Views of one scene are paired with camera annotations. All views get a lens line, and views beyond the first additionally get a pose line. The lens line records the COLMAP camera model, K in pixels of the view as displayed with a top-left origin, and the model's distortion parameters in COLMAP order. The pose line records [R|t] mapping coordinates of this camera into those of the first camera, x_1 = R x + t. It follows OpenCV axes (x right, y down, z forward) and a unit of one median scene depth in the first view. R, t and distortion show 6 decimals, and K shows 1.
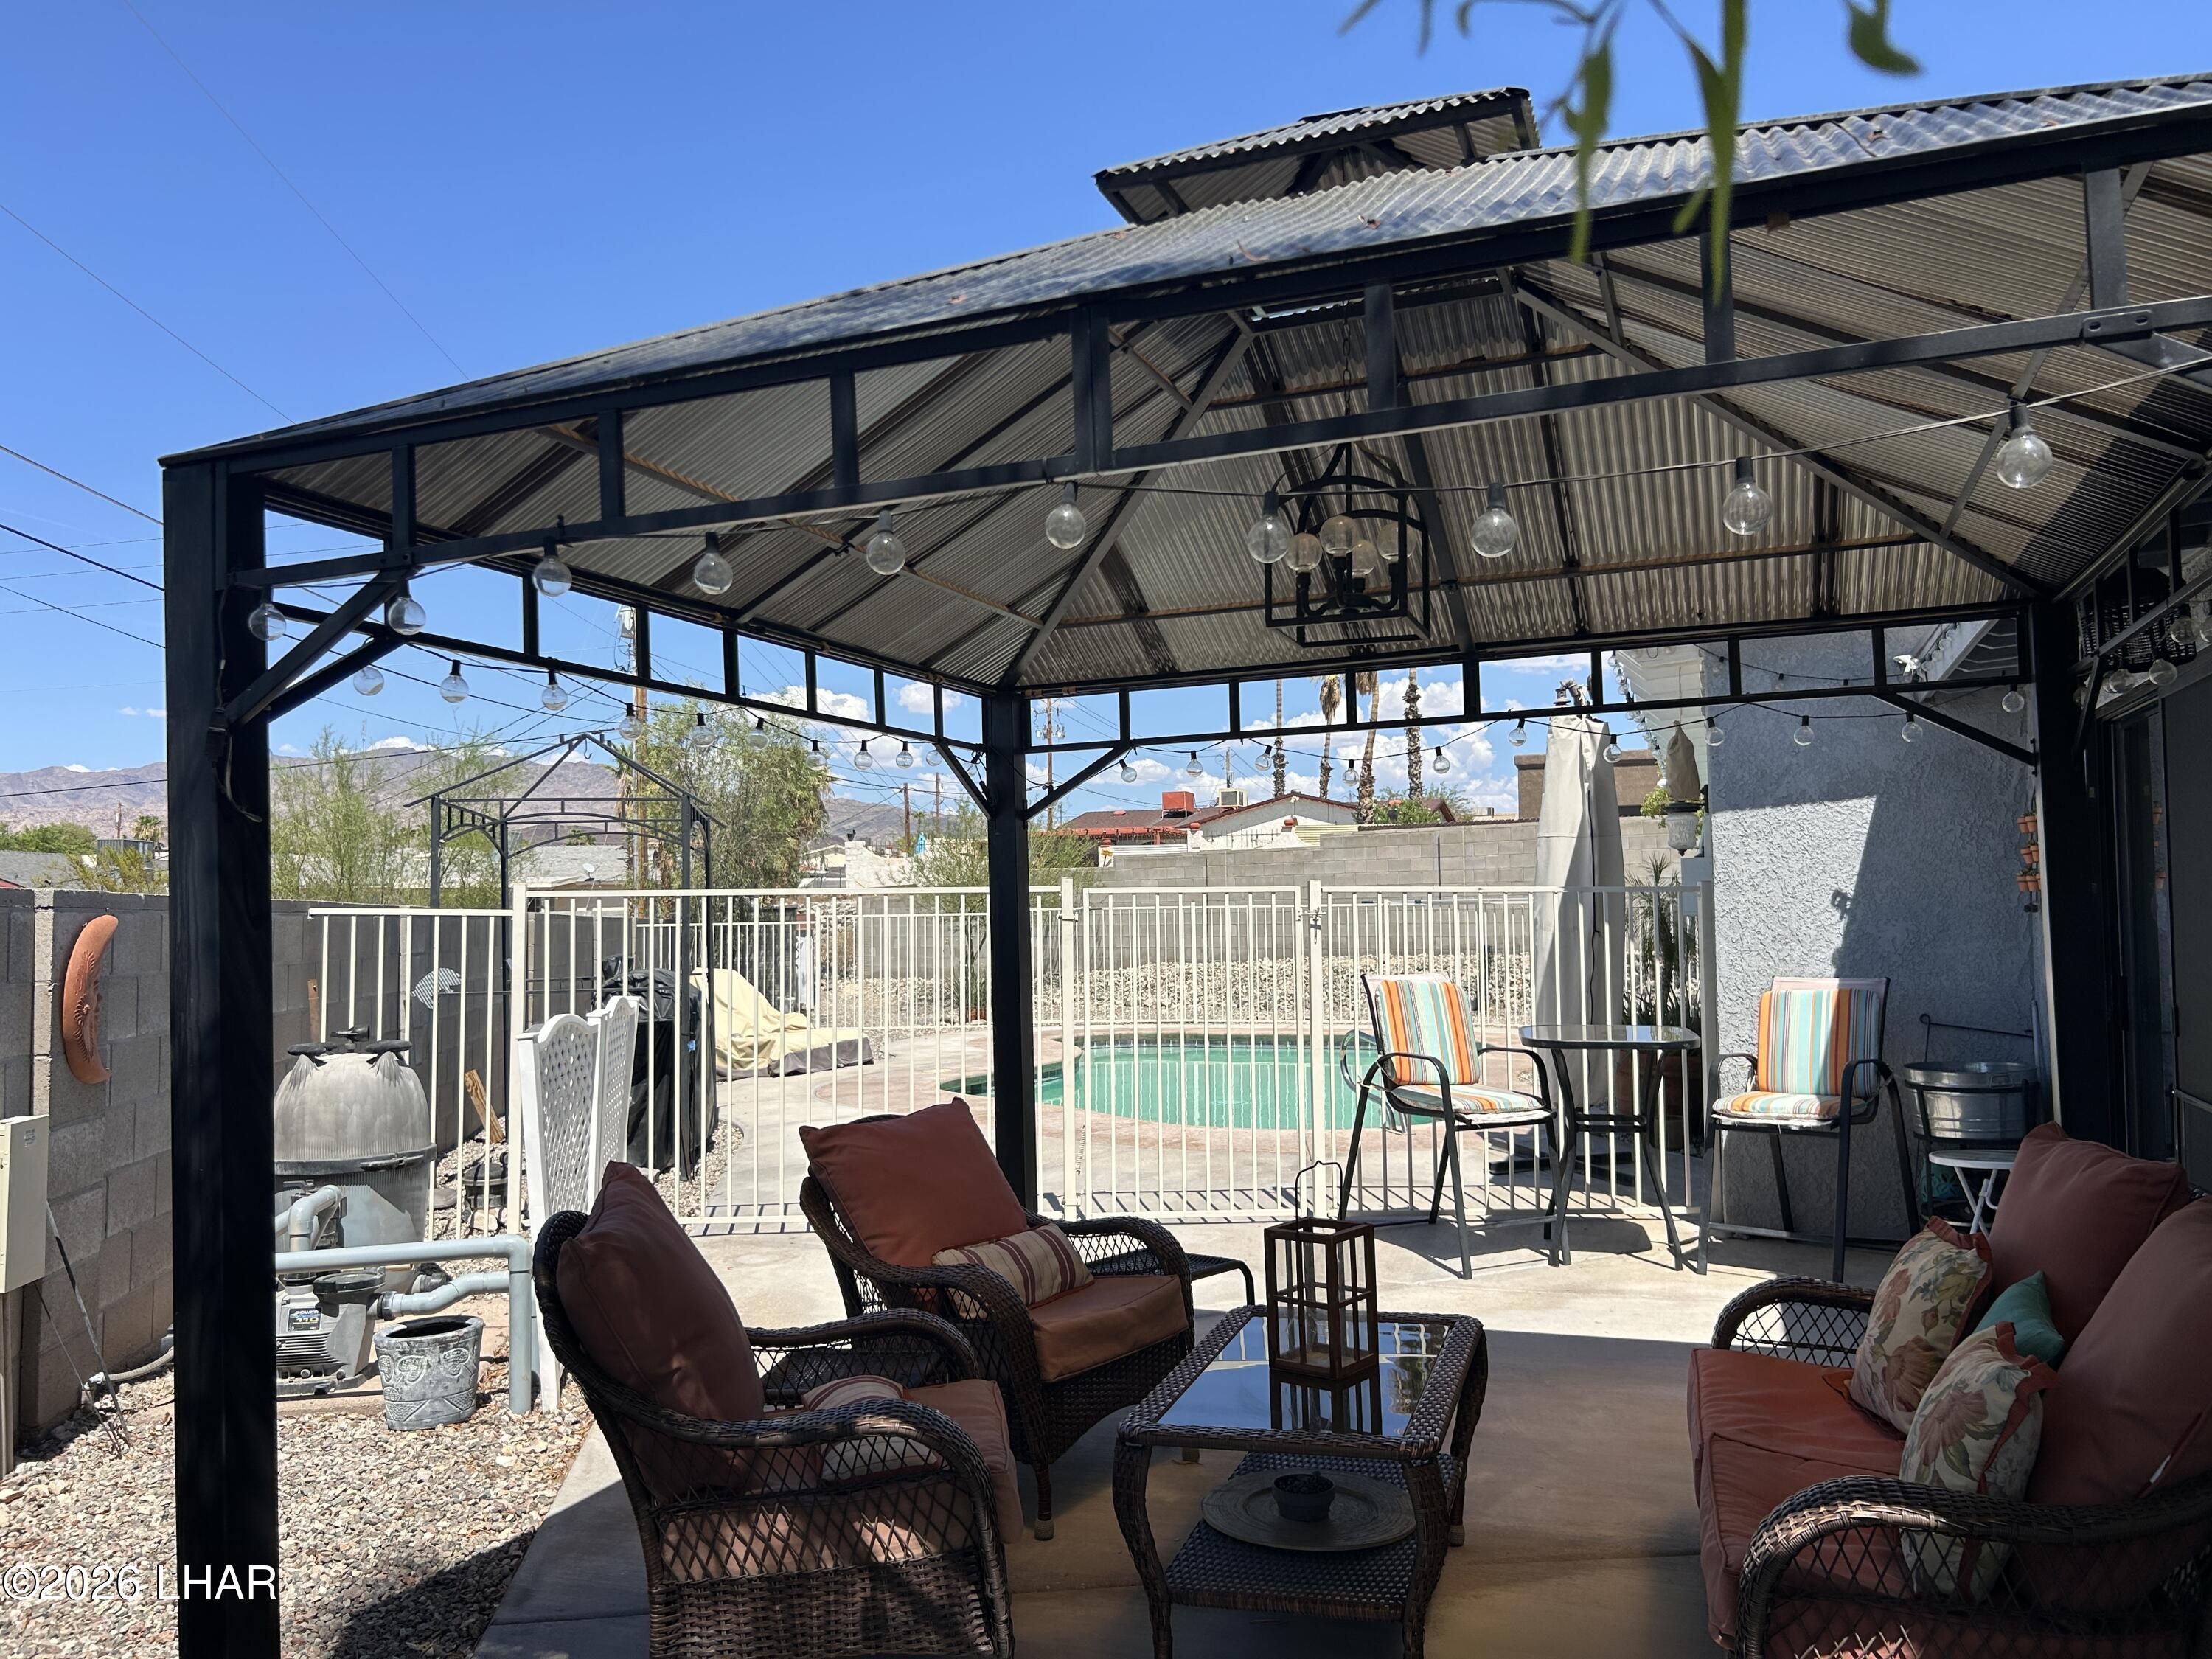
lens RADIAL K [[1636.4, 0, 1129.5], [0, 1636.4, 832.1], [0, 0, 1]] dist [0.081364, -0.140271]
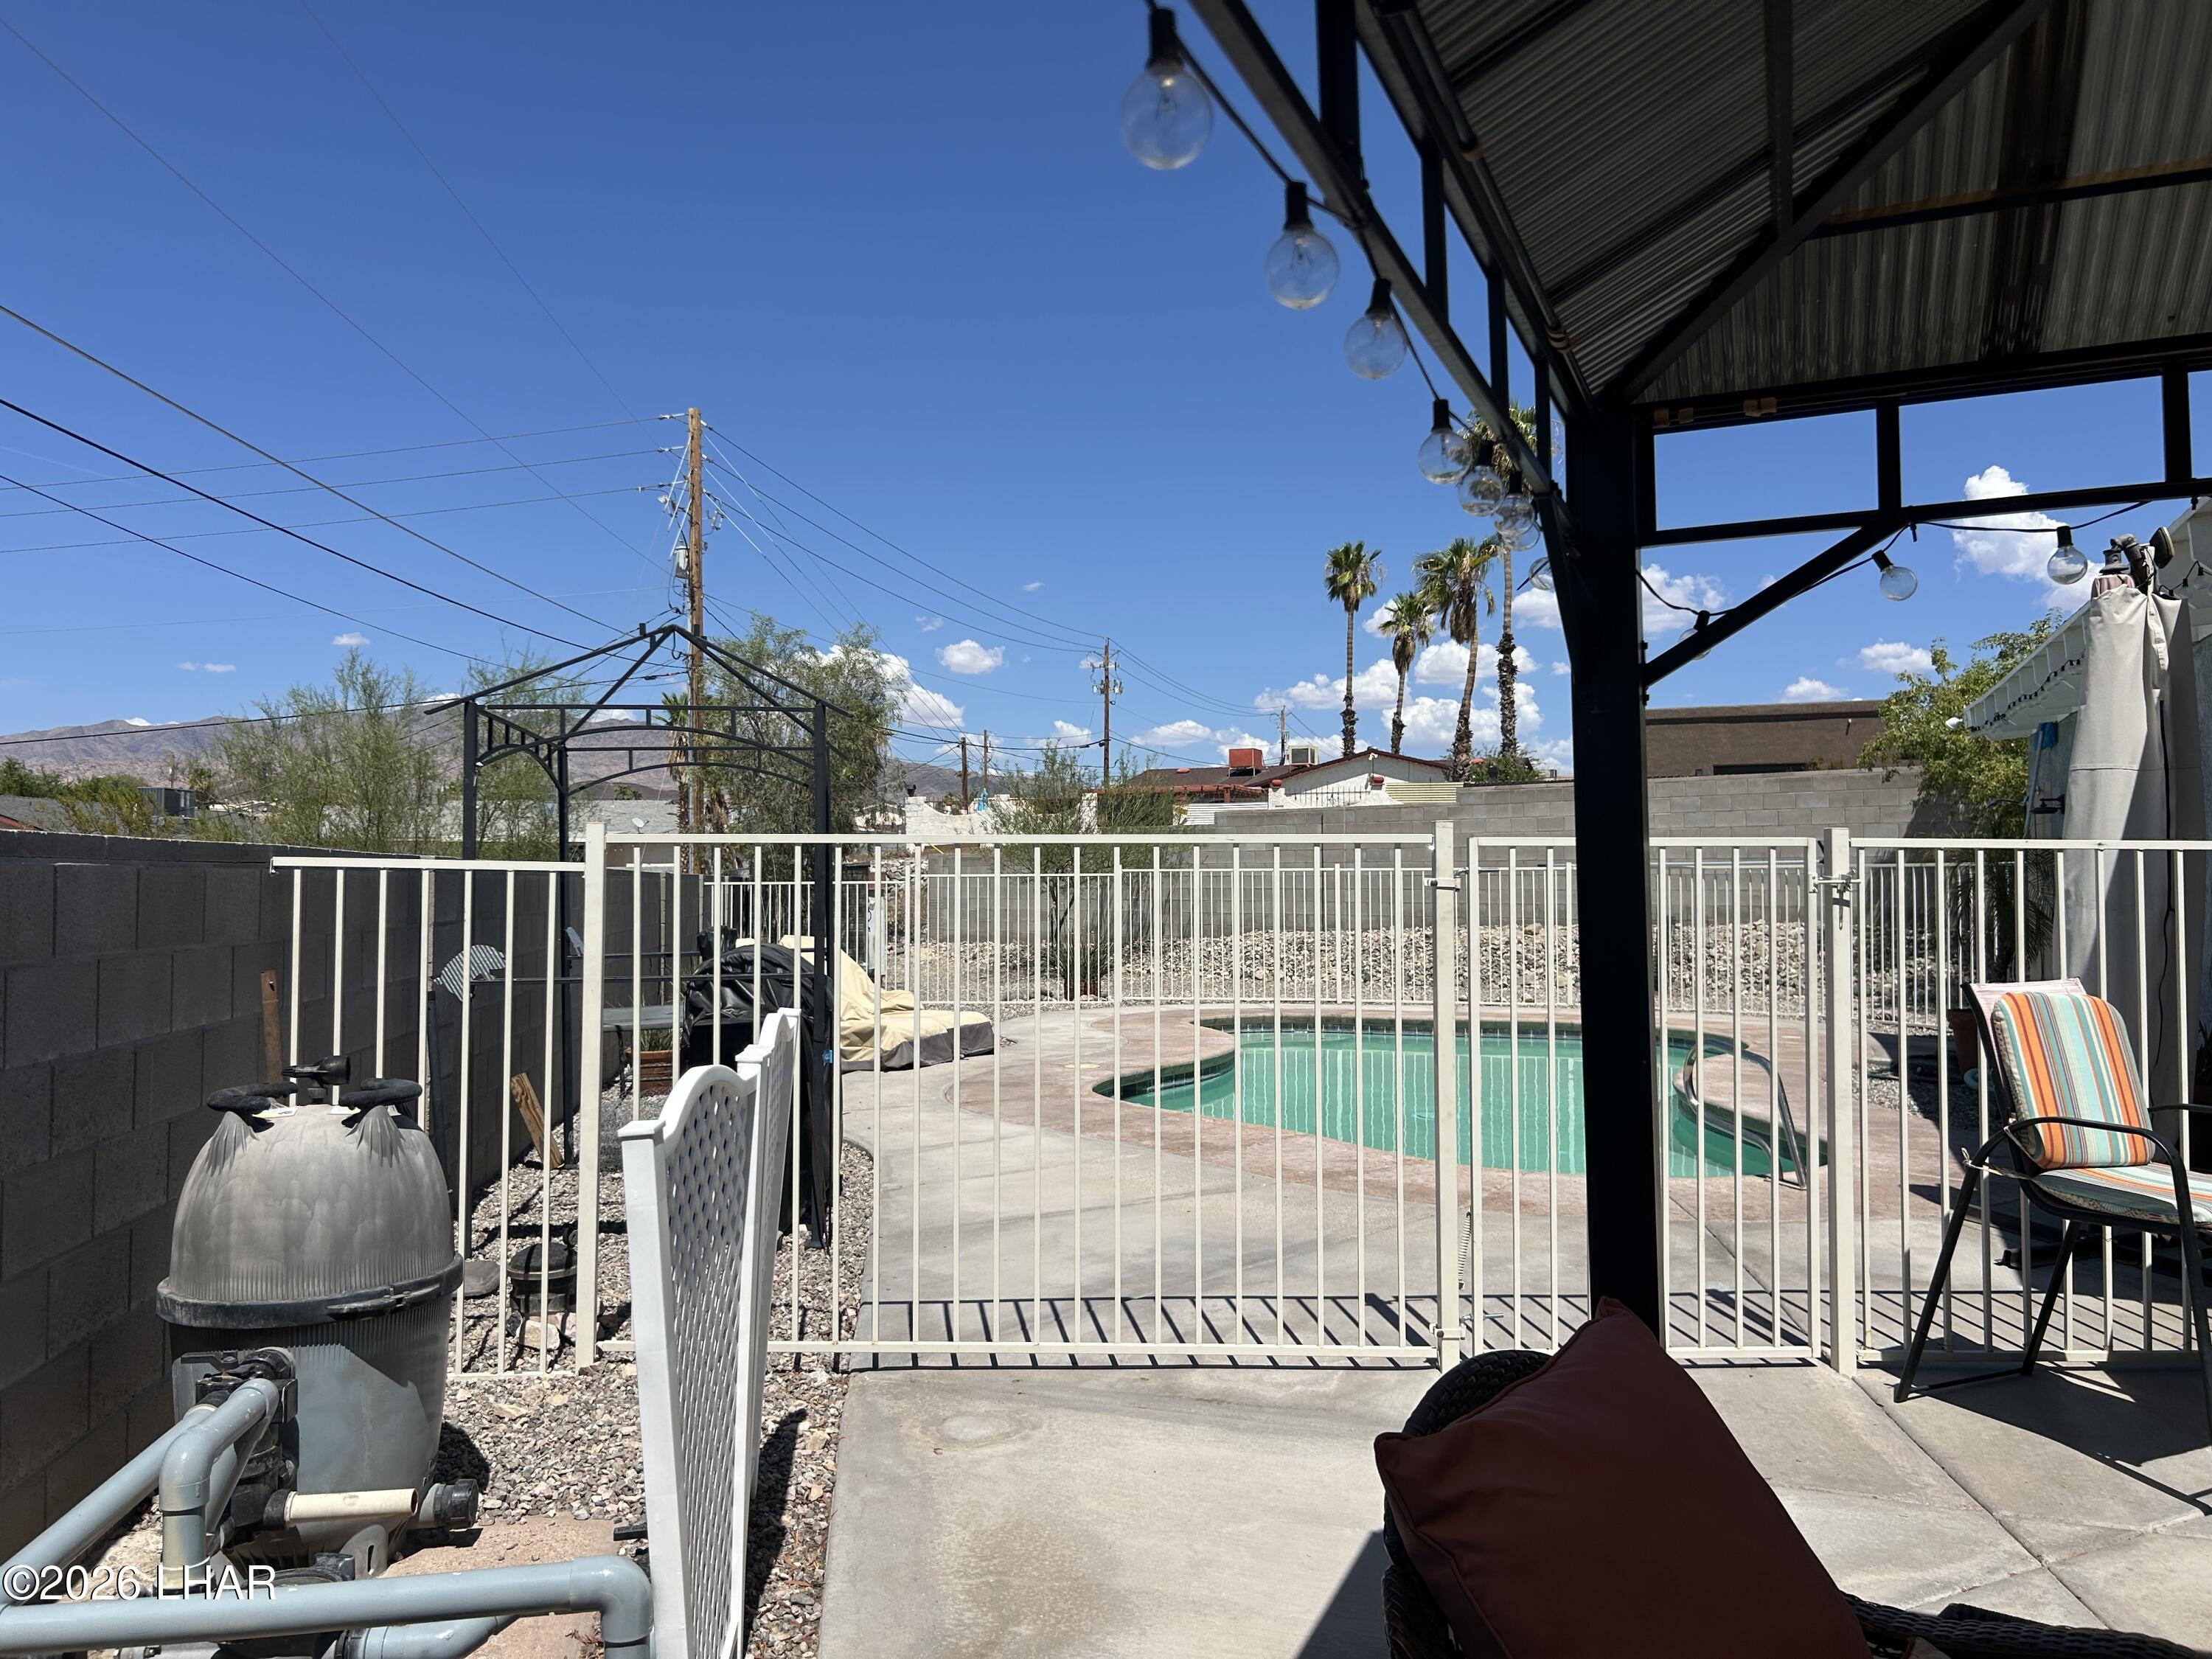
lens RADIAL K [[1644.1, 0, 1106.0], [0, 1644.1, 829.5], [0, 0, 1]] dist [0.063096, -0.063649]
pose [[0.999220, 0.008510, -0.038555, -0.146568], [-0.007654, 0.999722, 0.022306, 0.018472], [0.038734, -0.021994, 0.999007, 0.365609]]
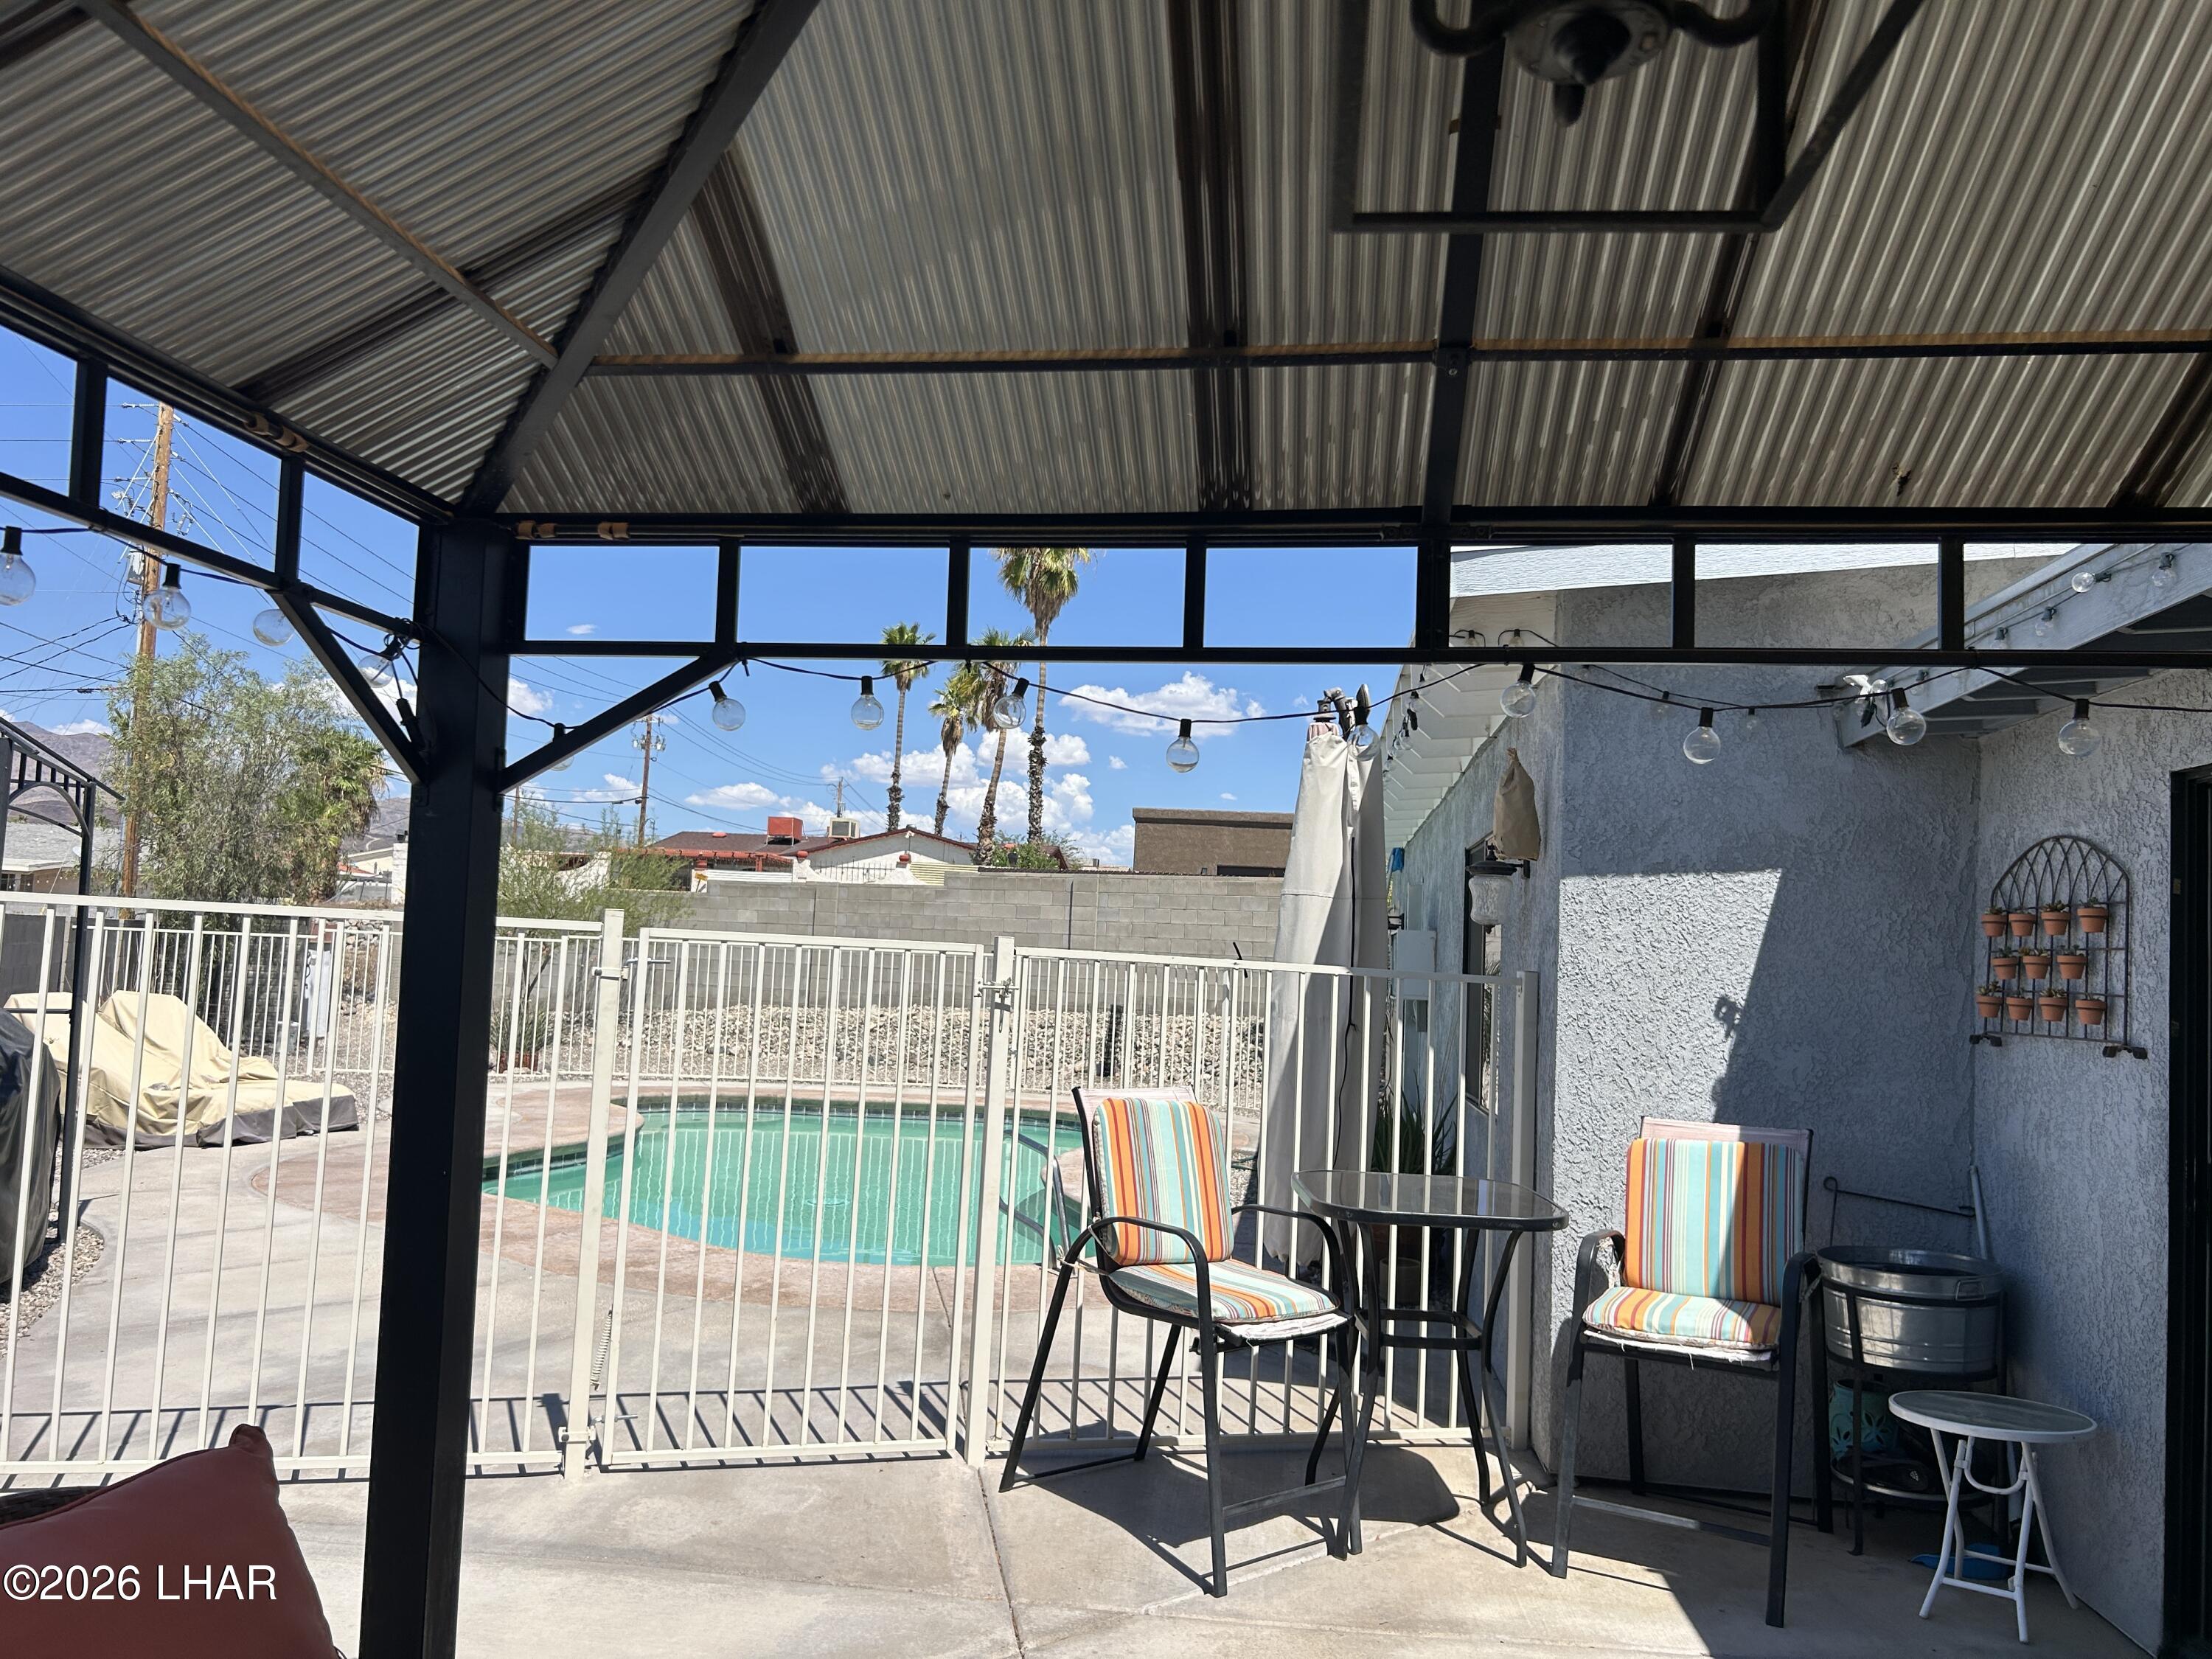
lens RADIAL K [[1639.1, 0, 1106.0], [0, 1639.1, 829.5], [0, 0, 1]] dist [0.090550, -0.140997]
pose [[0.972233, 0.076742, 0.221075, 0.002392], [-0.071151, 0.996914, -0.033155, 0.005255], [-0.222937, 0.016505, 0.974693, 0.351742]]
